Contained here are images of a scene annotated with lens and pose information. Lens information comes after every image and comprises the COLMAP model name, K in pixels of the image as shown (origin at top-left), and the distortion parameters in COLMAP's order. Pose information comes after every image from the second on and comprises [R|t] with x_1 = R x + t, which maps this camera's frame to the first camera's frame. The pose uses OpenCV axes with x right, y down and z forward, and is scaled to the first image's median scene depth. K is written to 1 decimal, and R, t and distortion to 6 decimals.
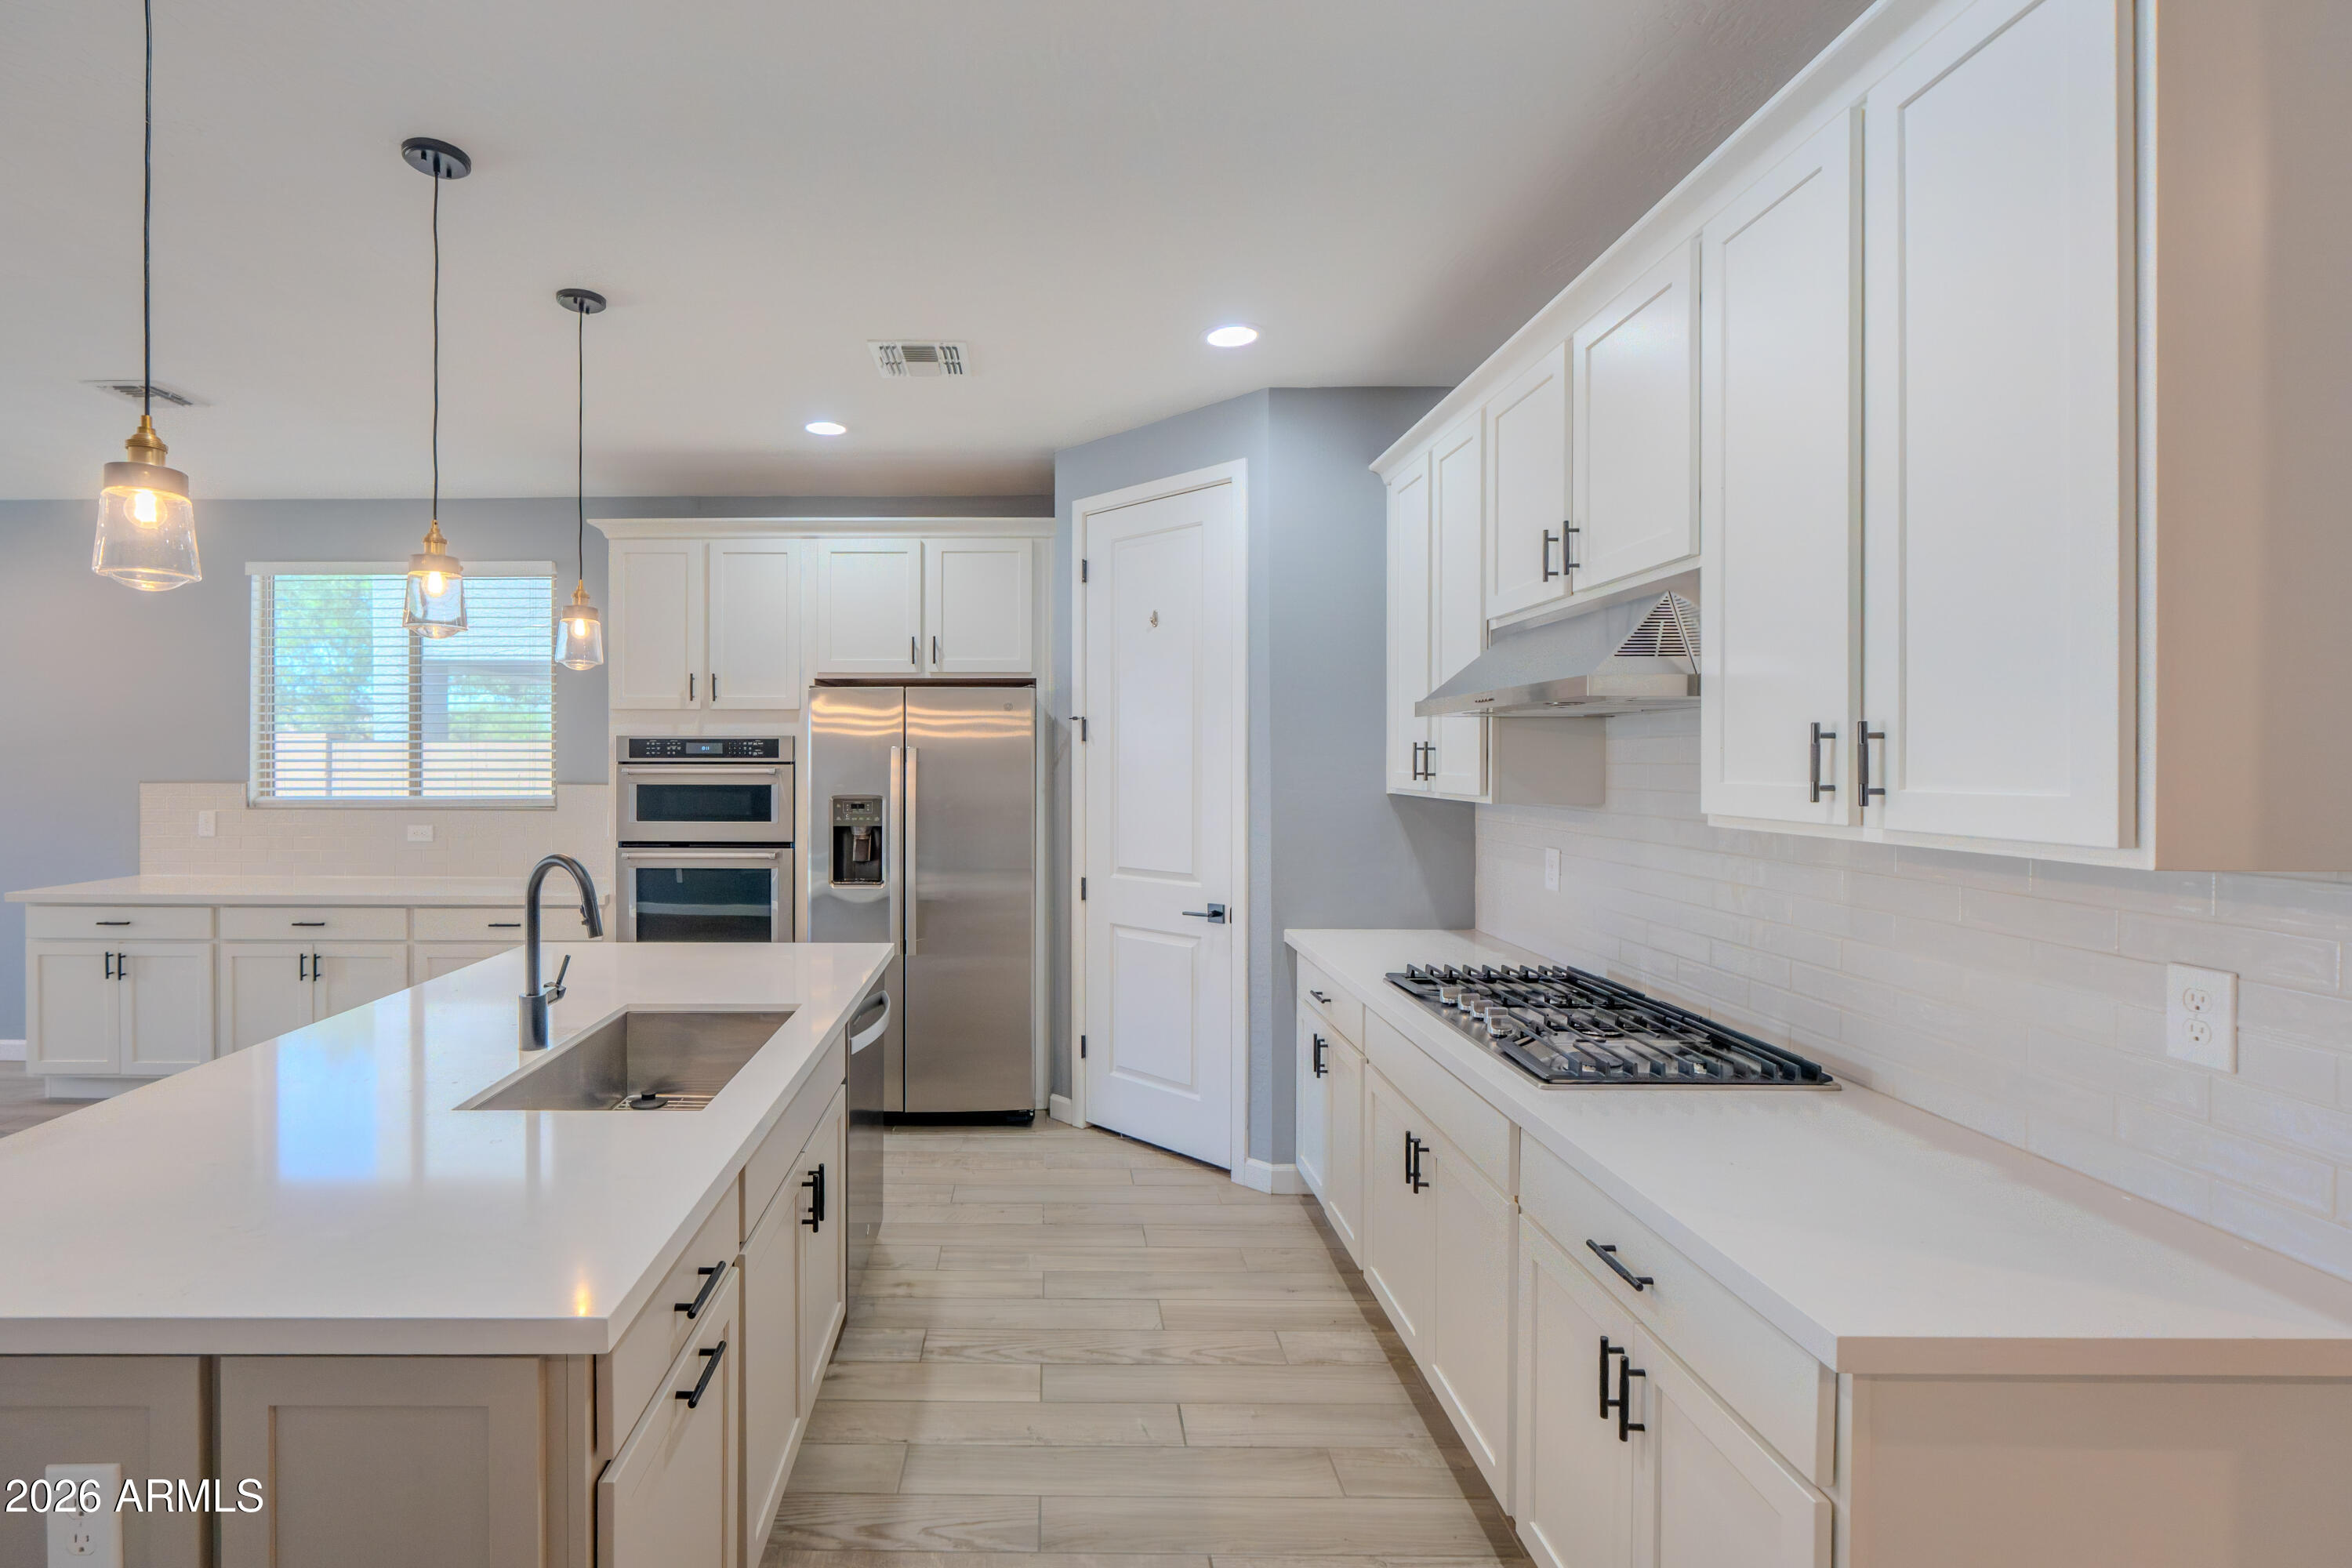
lens RADIAL K [[1039.1, 0, 981.8], [0, 1039.1, 755.0], [0, 0, 1]] dist [0.001635, 0.000216]
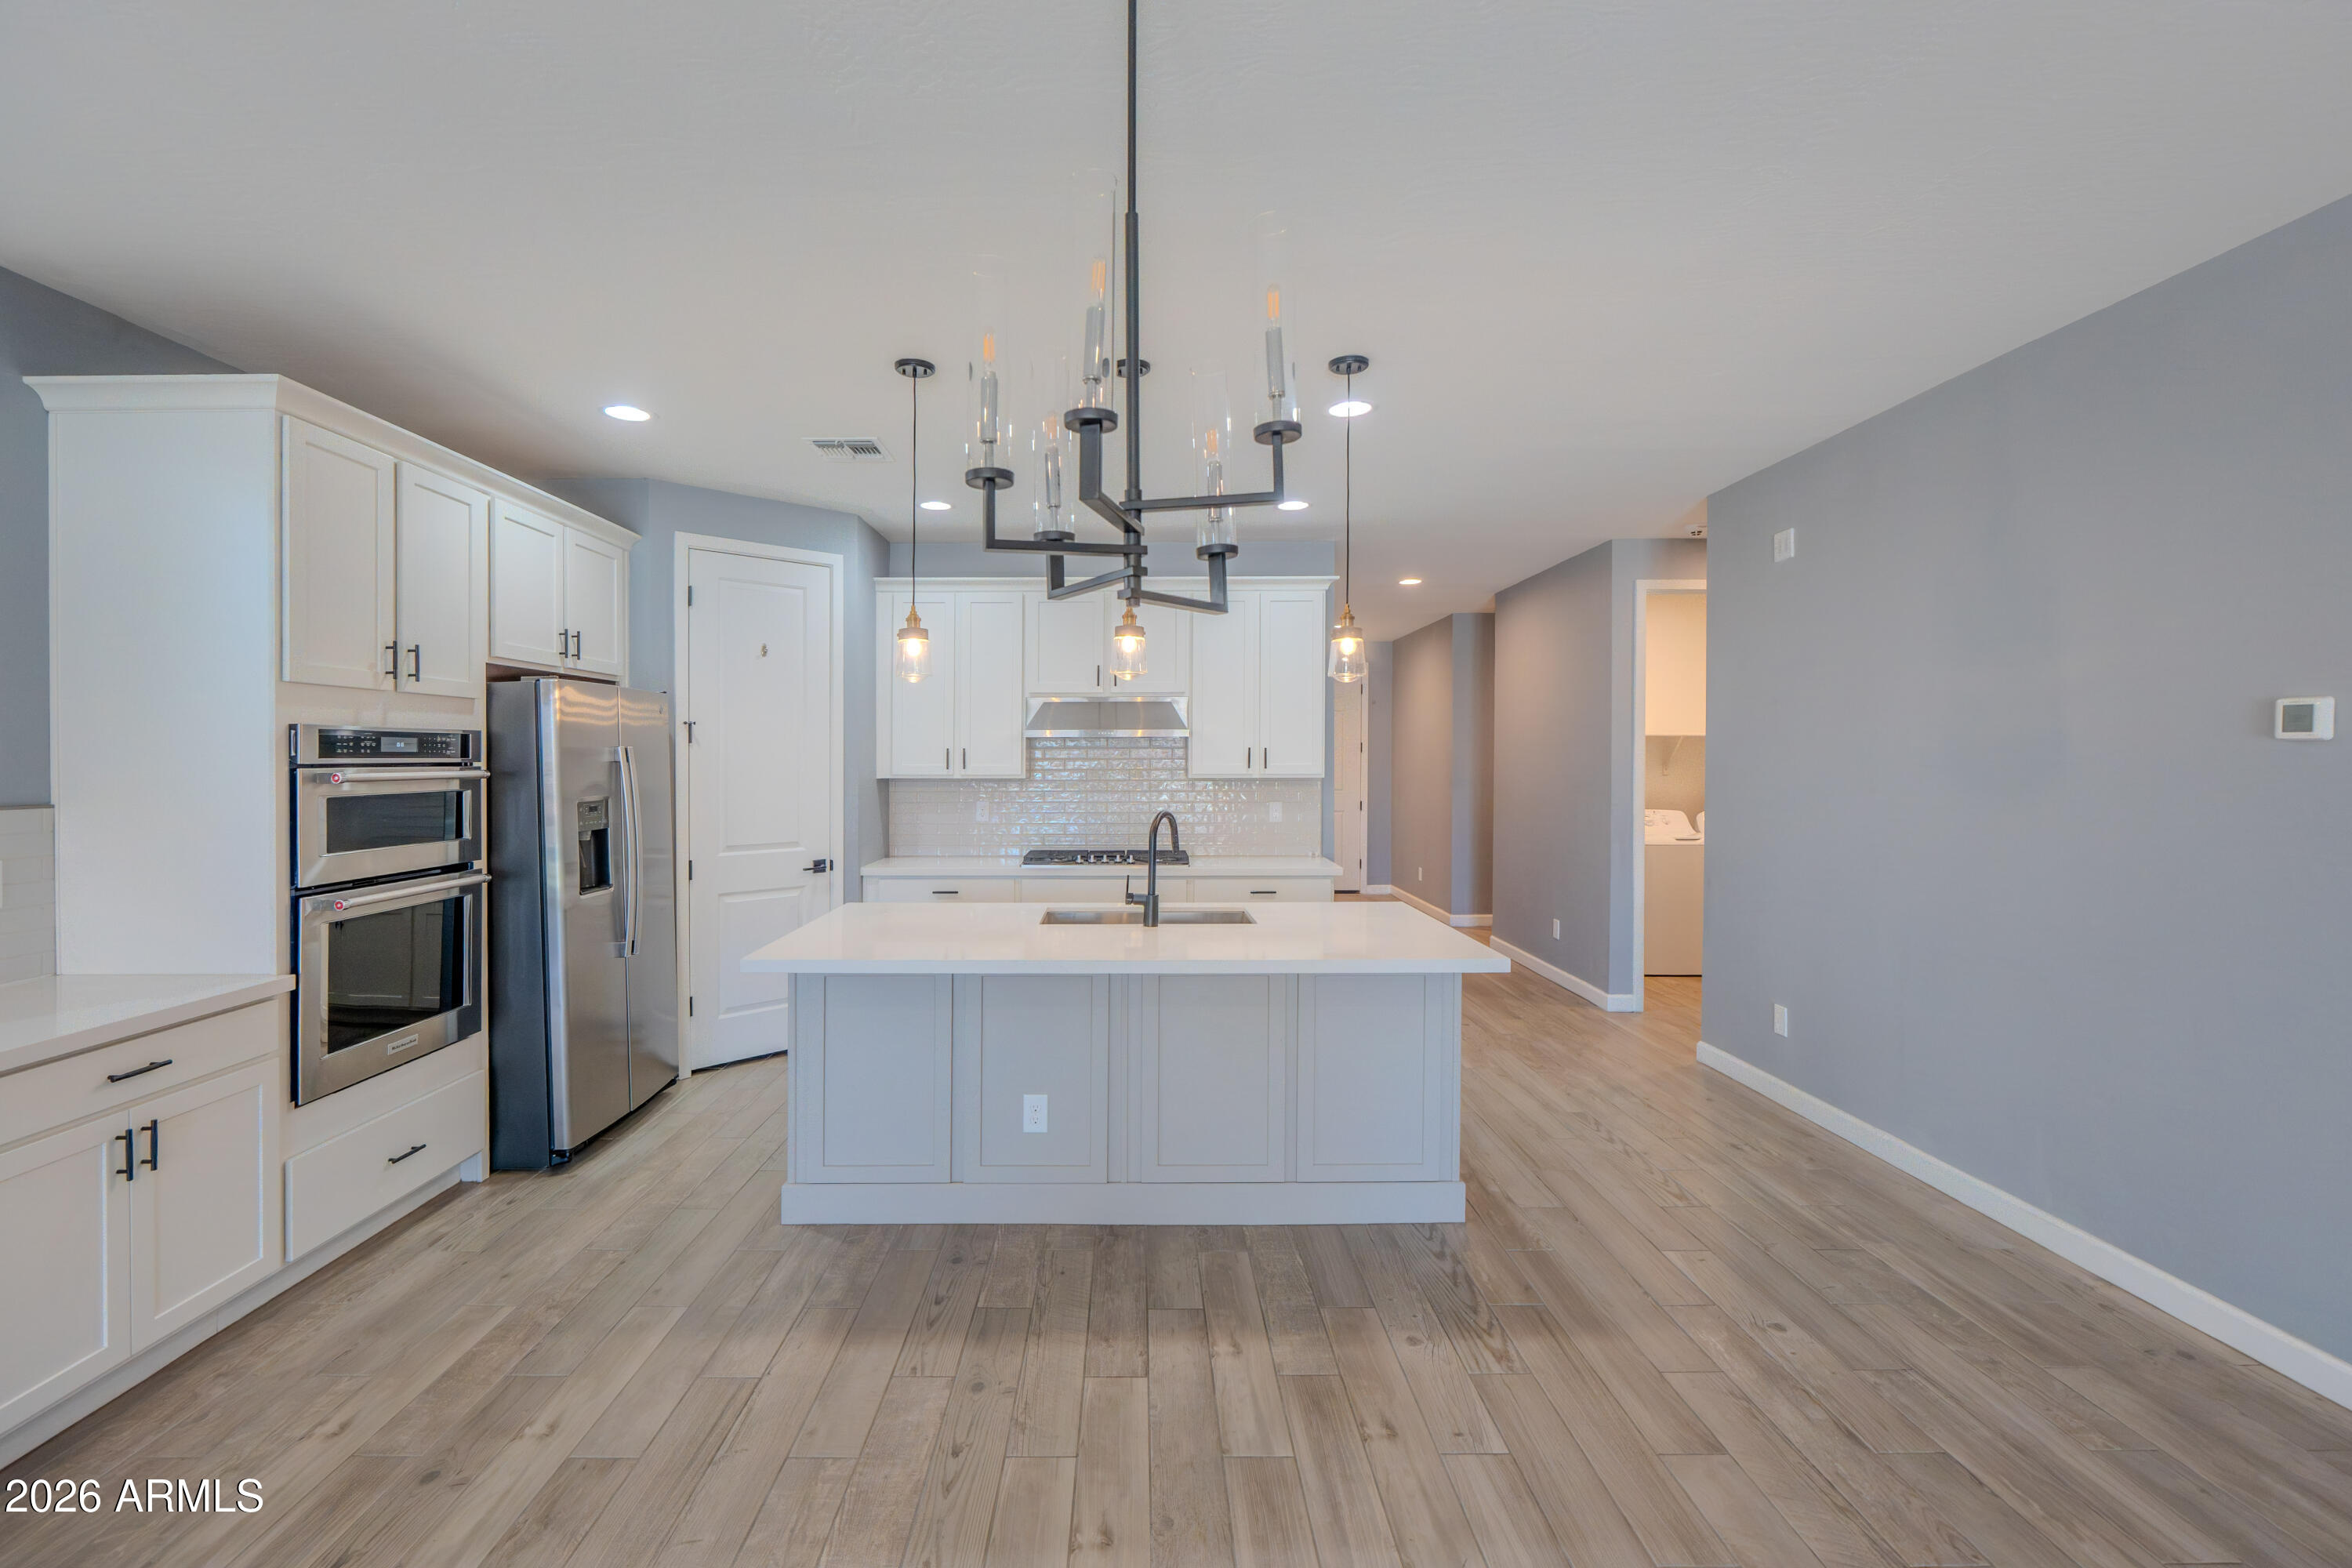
lens RADIAL K [[1016.4, 0, 1130.4], [0, 1016.4, 755.6], [0, 0, 1]] dist [-0.001344, 0.000029]
pose [[-0.014025, 0.000877, 0.999901, -0.988656], [-0.001610, 0.999998, -0.000900, 0.000883], [-0.999900, -0.001623, -0.014023, 0.497825]]
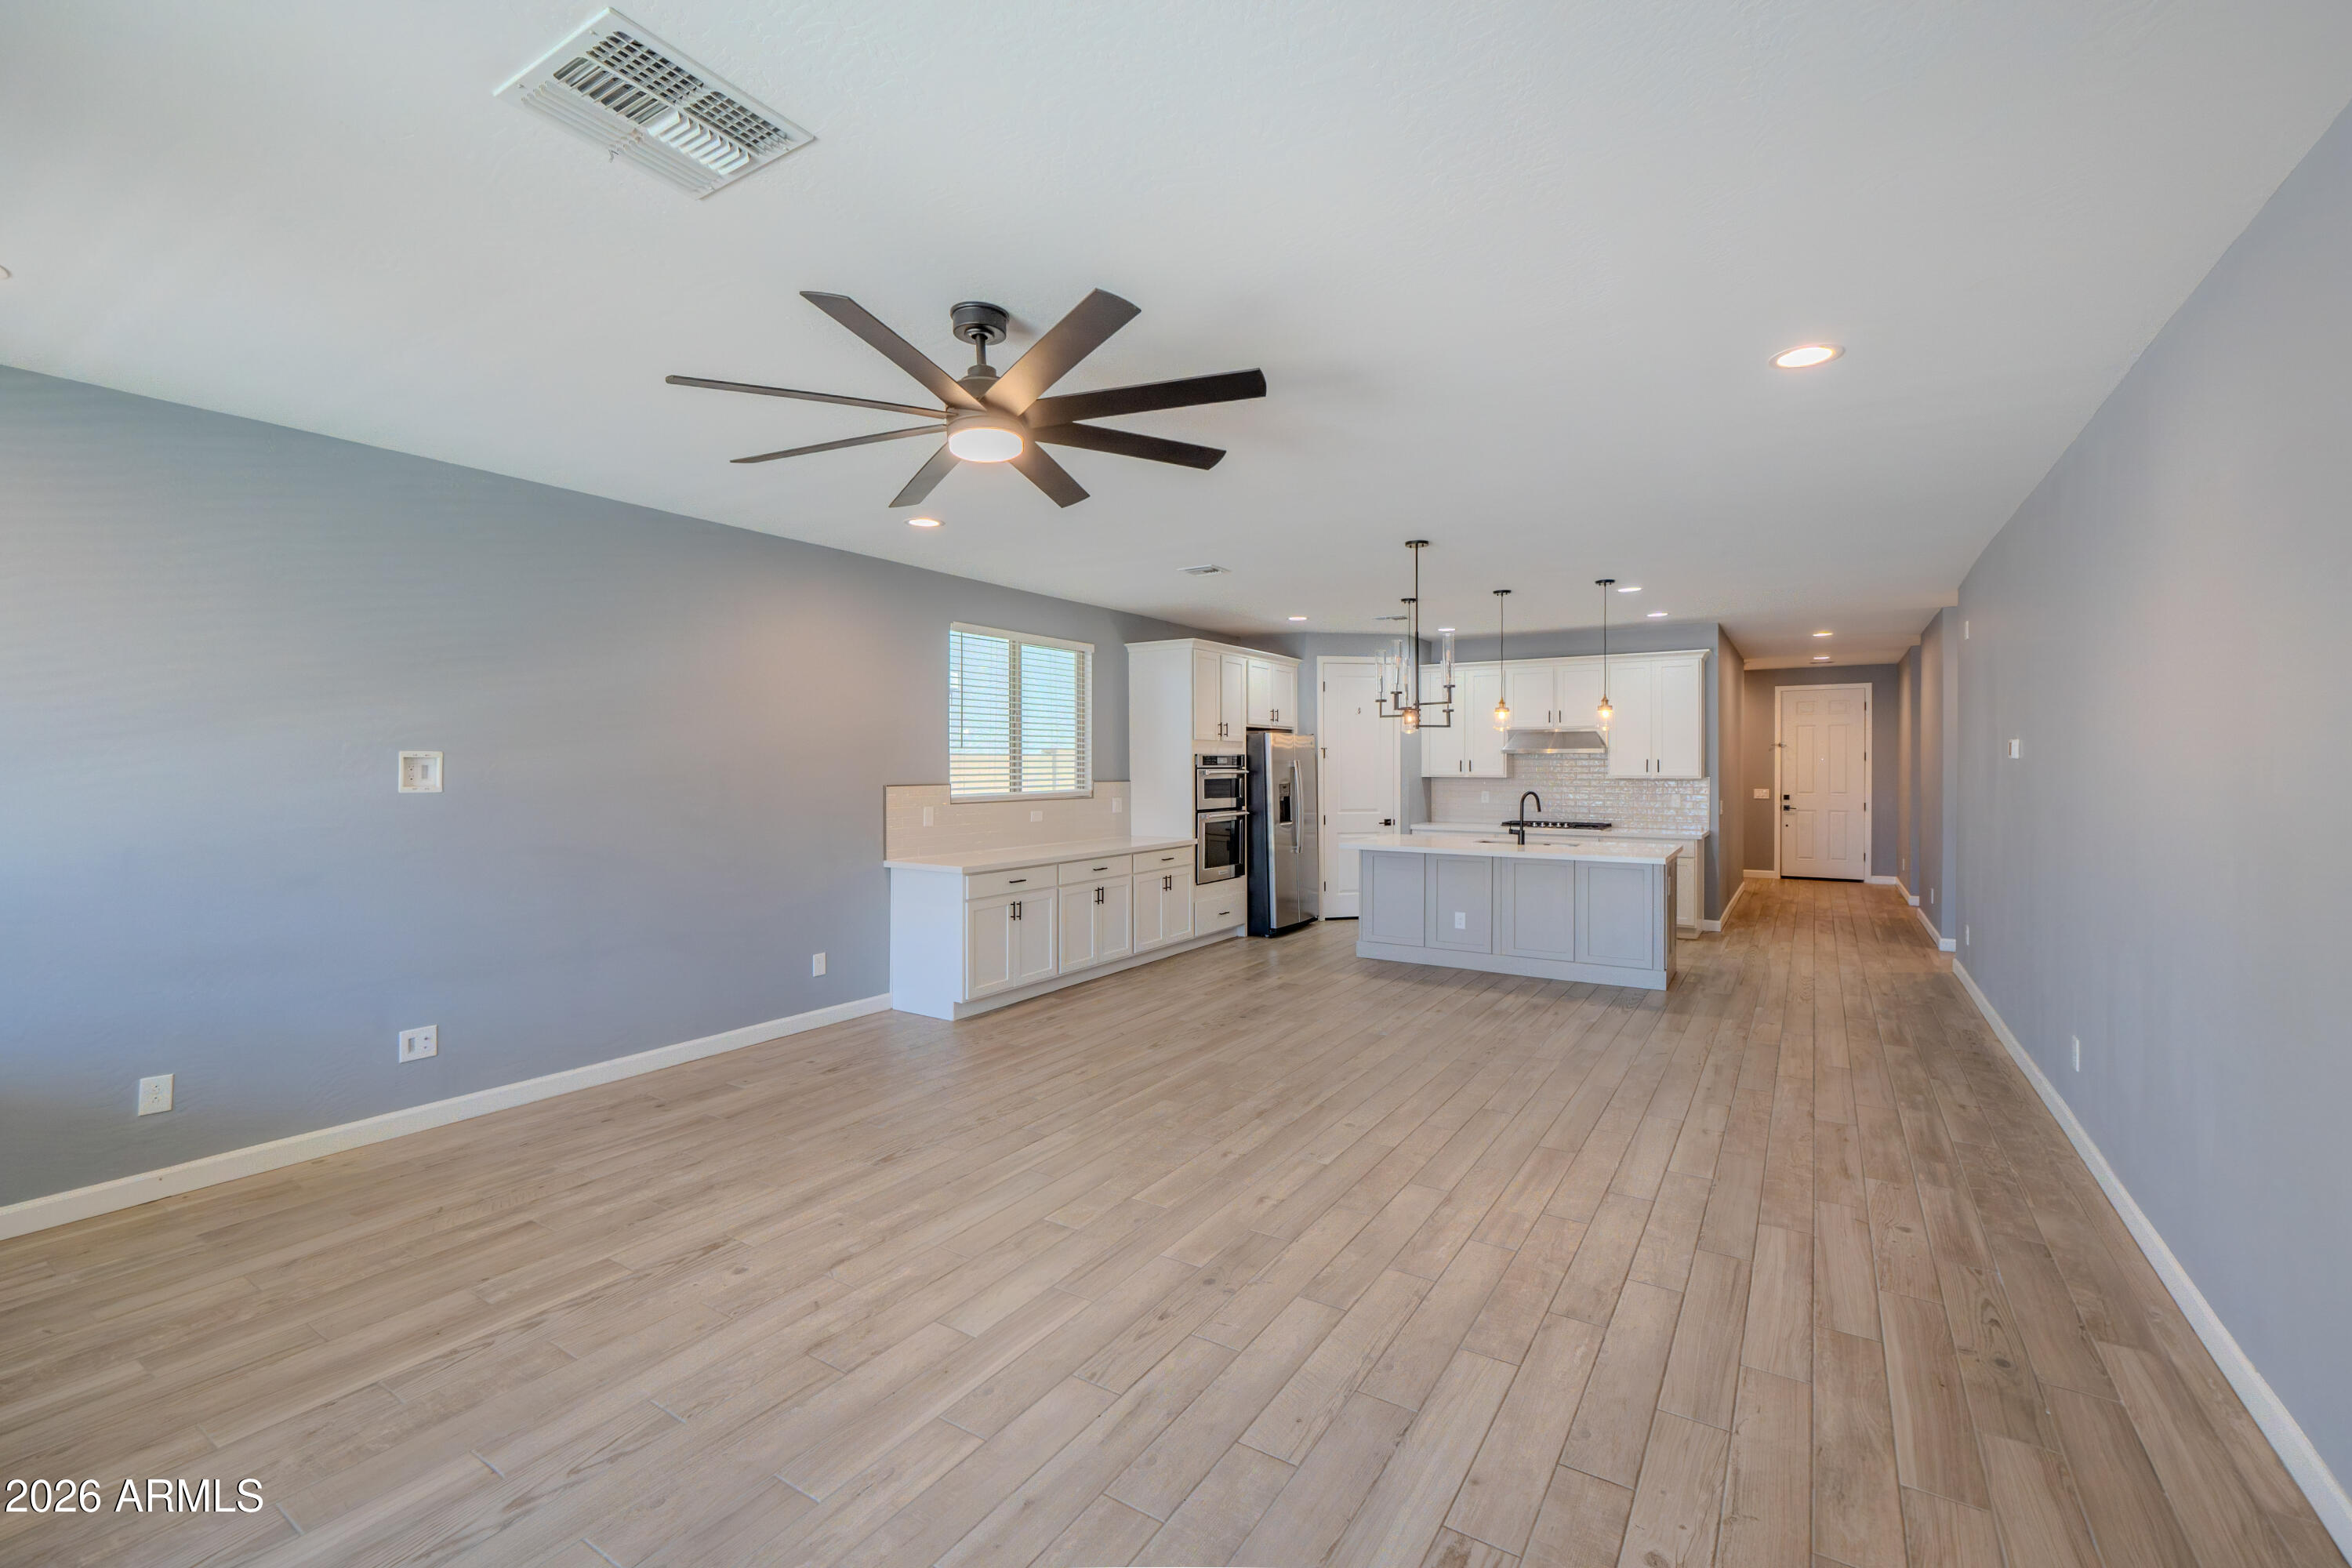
lens RADIAL K [[990.2, 0, 1189.3], [0, 990.2, 770.1], [0, 0, 1]] dist [0.001857, 0.000439]
pose [[0.516362, -0.005585, 0.856352, -1.900231], [-0.001038, 0.999974, 0.007147, -0.001735], [-0.856370, -0.004579, 0.516342, 0.089327]]
